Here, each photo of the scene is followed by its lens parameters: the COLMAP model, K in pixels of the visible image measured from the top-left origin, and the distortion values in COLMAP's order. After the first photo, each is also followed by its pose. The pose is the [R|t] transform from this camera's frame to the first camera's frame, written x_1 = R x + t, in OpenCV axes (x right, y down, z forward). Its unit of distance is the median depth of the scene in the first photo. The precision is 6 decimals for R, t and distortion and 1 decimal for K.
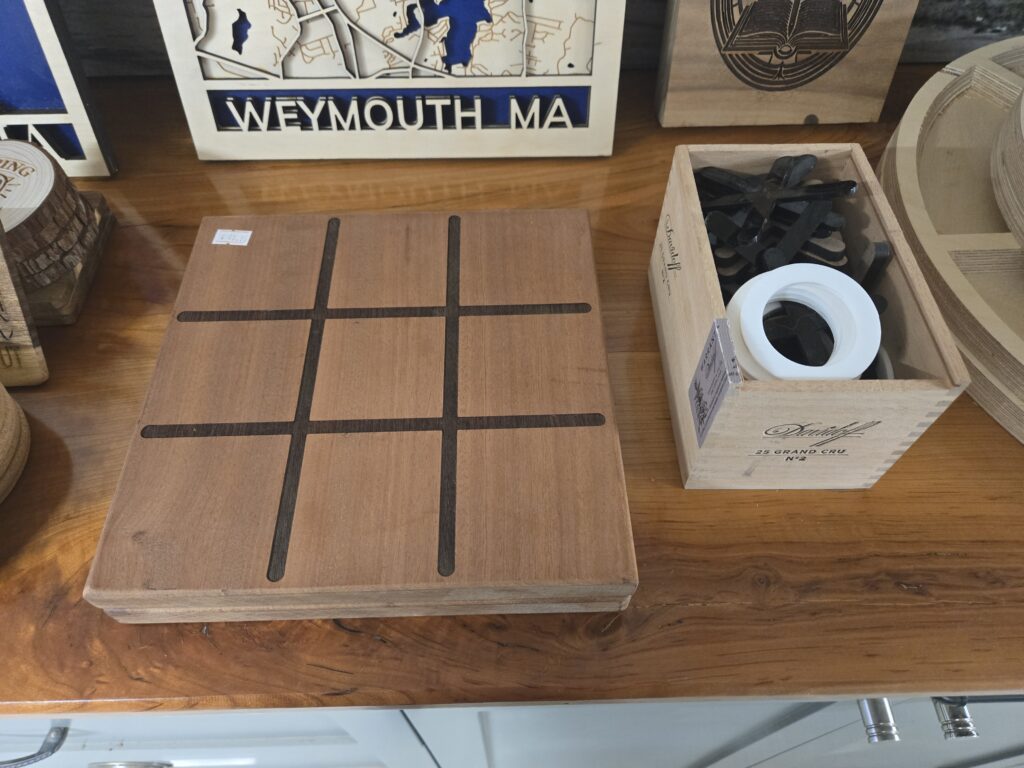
lens RADIAL K [[685.2, 0, 511.5], [0, 685.2, 385.4], [0, 0, 1]] dist [0.004819, -0.007295]
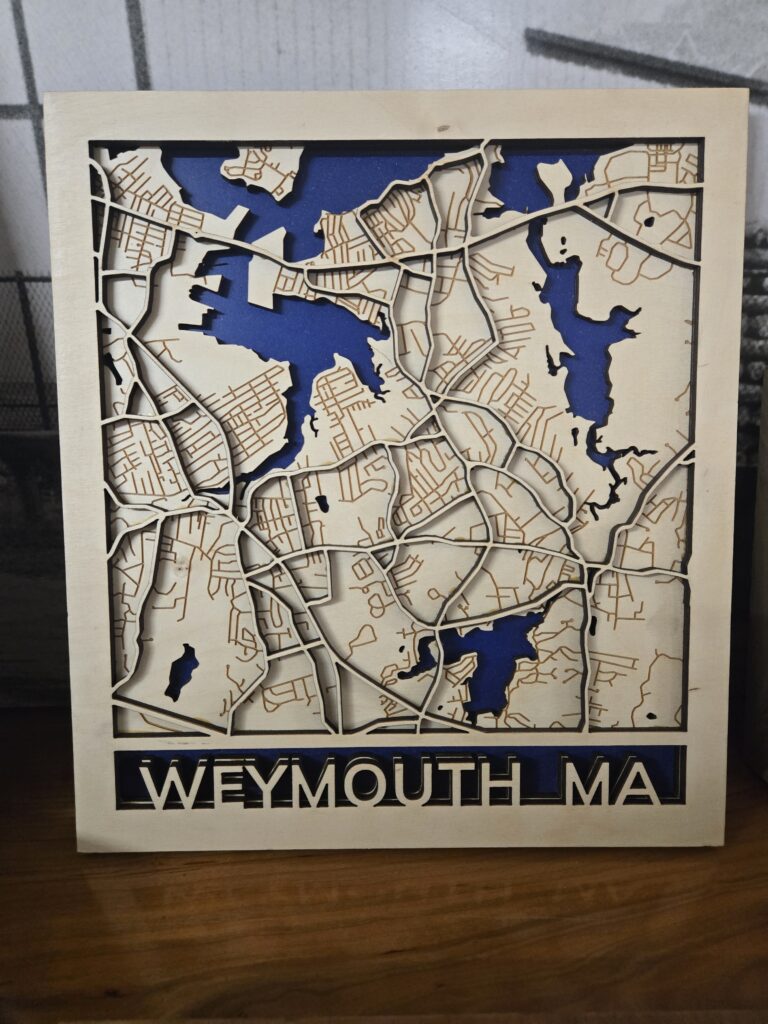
lens RADIAL K [[685.2, 0, 385.1], [0, 685.2, 510.7], [0, 0, 1]] dist [0.004819, -0.007295]
pose [[0.999930, 0.000864, -0.011808, -0.171456], [-0.007358, 0.826696, -0.562601, -0.248047], [0.009276, 0.562649, 0.826644, 0.315179]]
